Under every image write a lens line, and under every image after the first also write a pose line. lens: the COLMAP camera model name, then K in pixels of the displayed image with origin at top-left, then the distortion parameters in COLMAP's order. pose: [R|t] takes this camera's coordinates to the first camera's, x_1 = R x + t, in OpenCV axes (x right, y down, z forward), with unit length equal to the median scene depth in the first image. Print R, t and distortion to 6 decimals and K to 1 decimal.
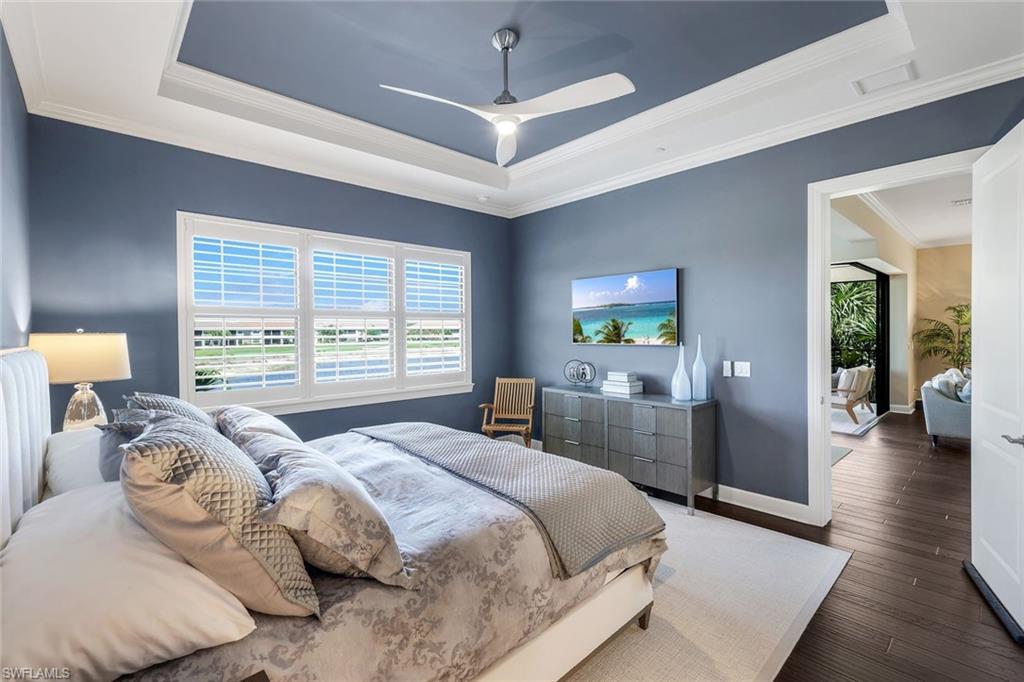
lens RADIAL K [[452.7, 0, 510.9], [0, 452.7, 335.4], [0, 0, 1]] dist [0.001292, 0.000180]
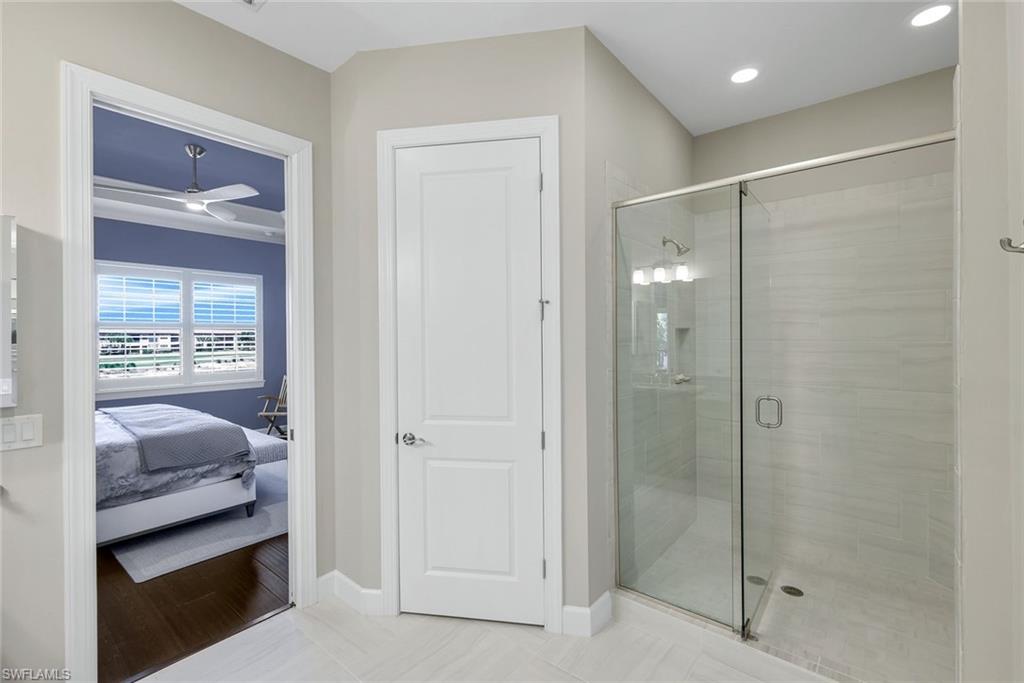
lens RADIAL K [[452.7, 0, 510.9], [0, 452.7, 335.9], [0, 0, 1]] dist [0.001292, 0.000180]
pose [[0.990899, -0.002971, 0.134578, 0.832080], [0.004188, 0.999953, -0.008758, -0.005013], [-0.134545, 0.009242, 0.990864, -0.652072]]
